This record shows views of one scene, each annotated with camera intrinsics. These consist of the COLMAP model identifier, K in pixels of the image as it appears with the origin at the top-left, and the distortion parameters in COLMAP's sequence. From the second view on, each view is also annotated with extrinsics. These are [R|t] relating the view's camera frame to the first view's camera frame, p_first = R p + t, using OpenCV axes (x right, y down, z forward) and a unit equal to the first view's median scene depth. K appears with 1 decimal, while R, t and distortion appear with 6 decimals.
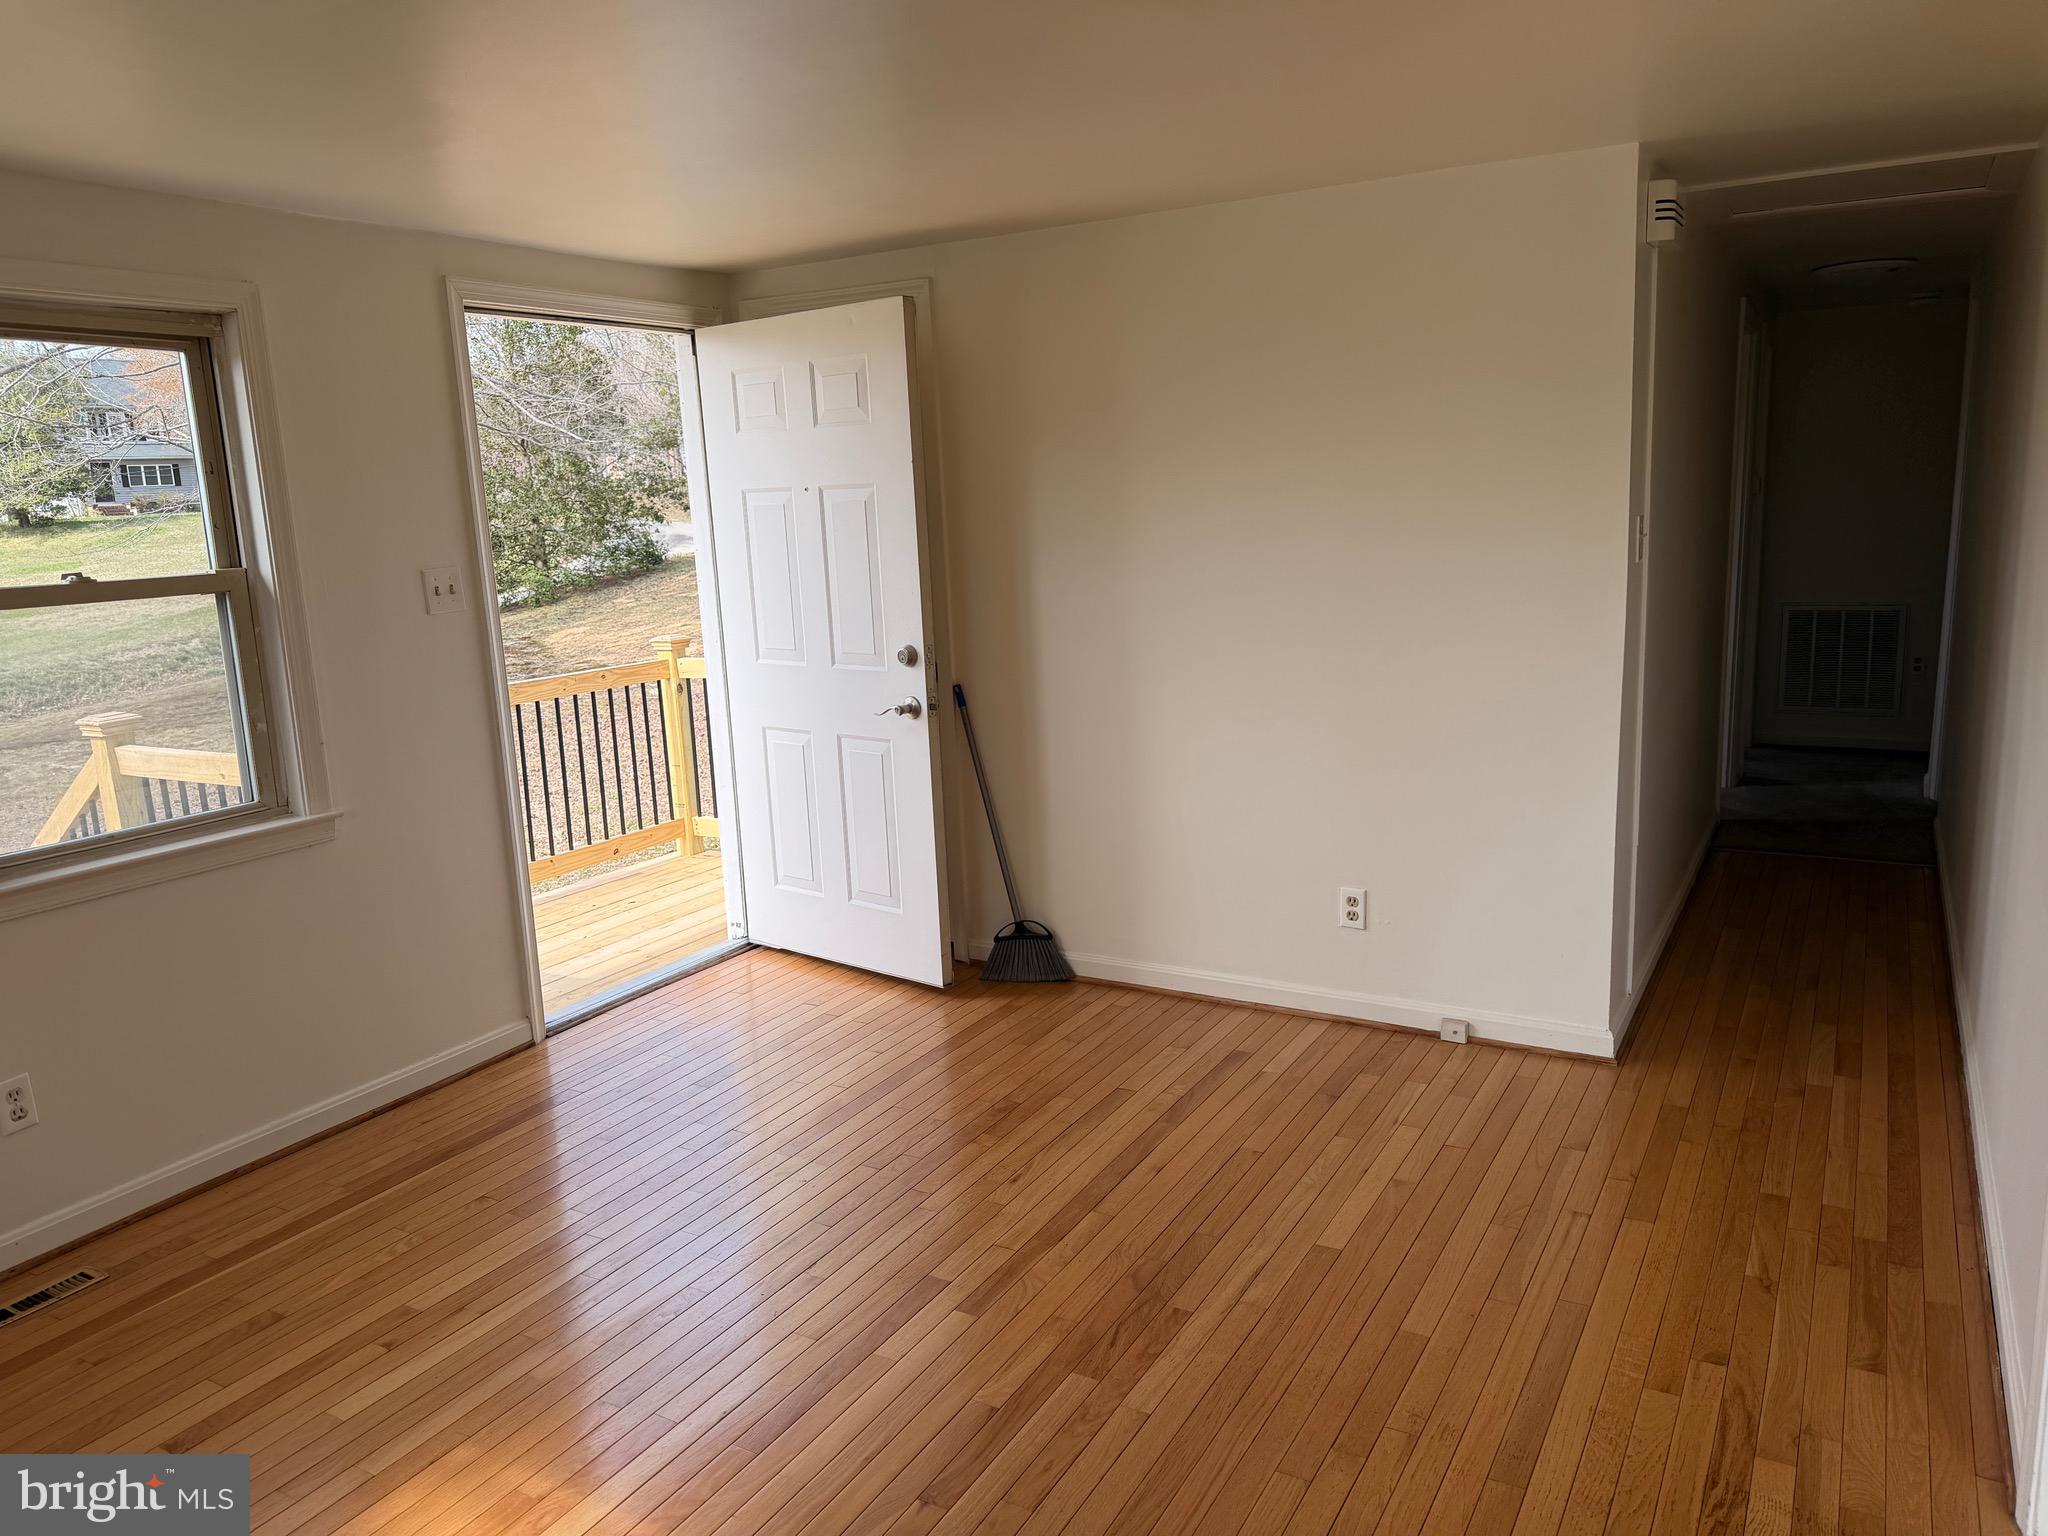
lens RADIAL K [[1426.1, 0, 1015.5], [0, 1426.1, 755.0], [0, 0, 1]] dist [0.011620, -0.003555]
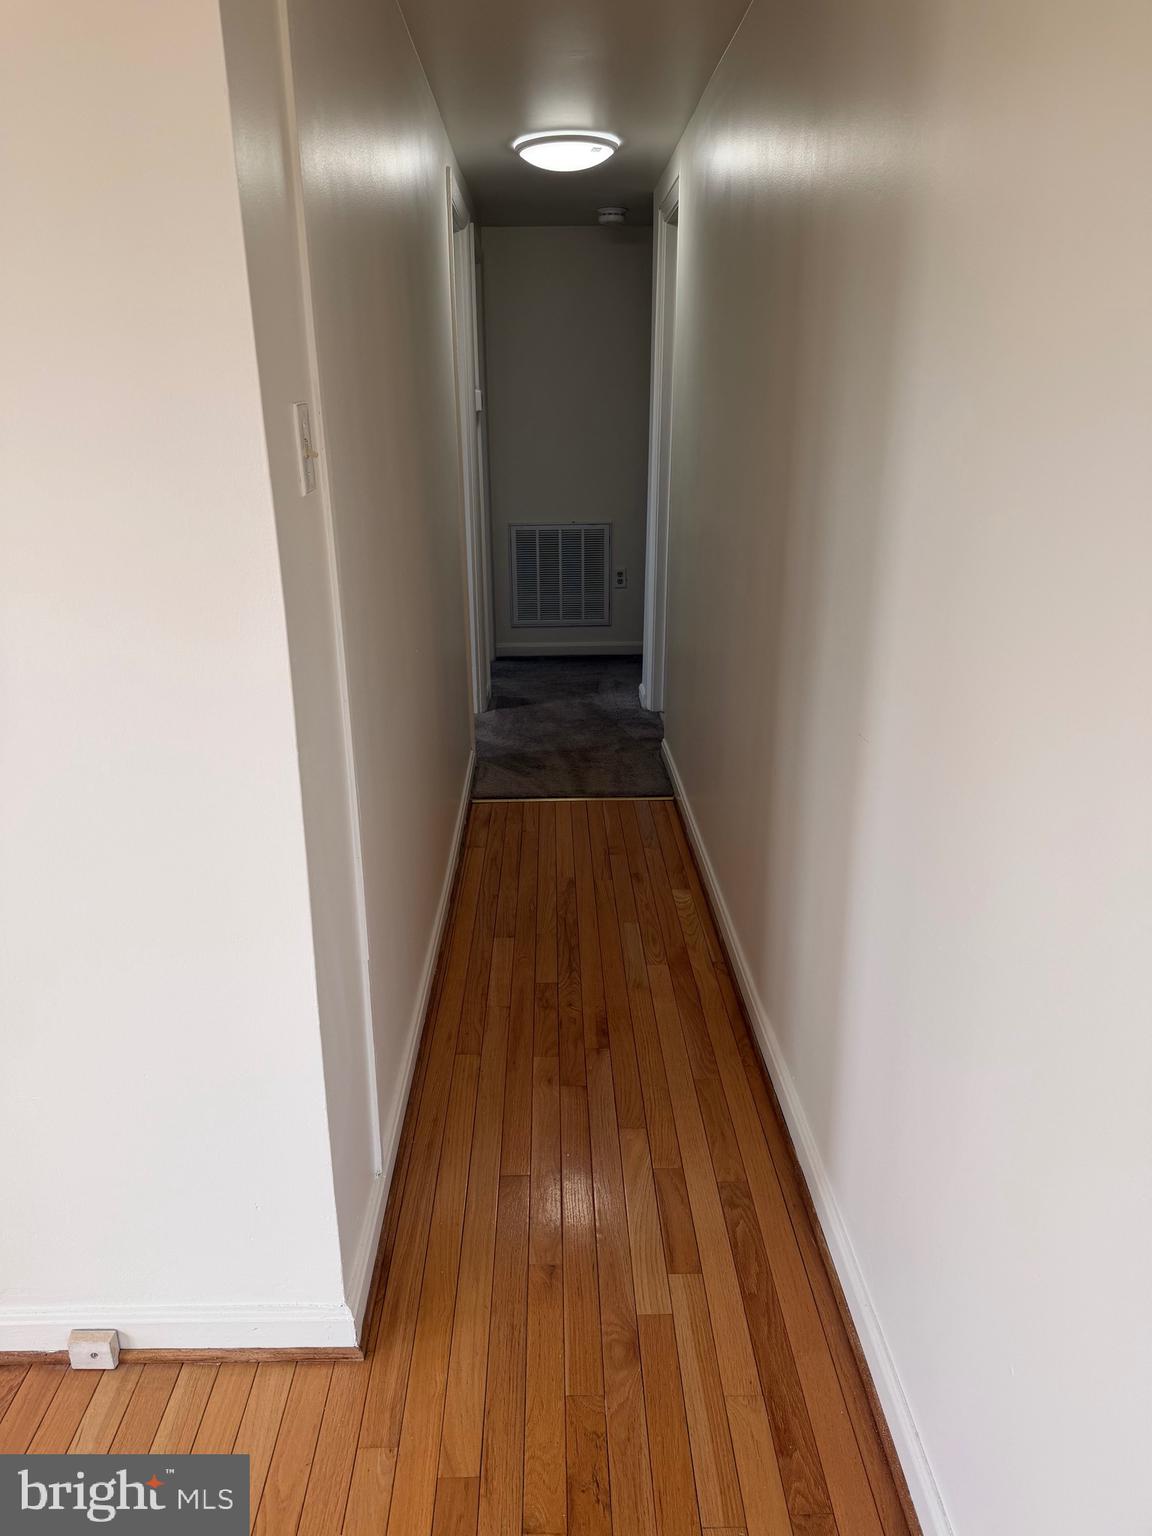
lens RADIAL K [[1069.5, 0, 569.4], [0, 1069.5, 773.2], [0, 0, 1]] dist [0.011620, -0.003555]
pose [[0.849562, -0.142271, 0.507939, 0.159193], [0.075409, 0.985807, 0.149993, -0.044082], [-0.522070, -0.089125, 0.848233, 0.316818]]
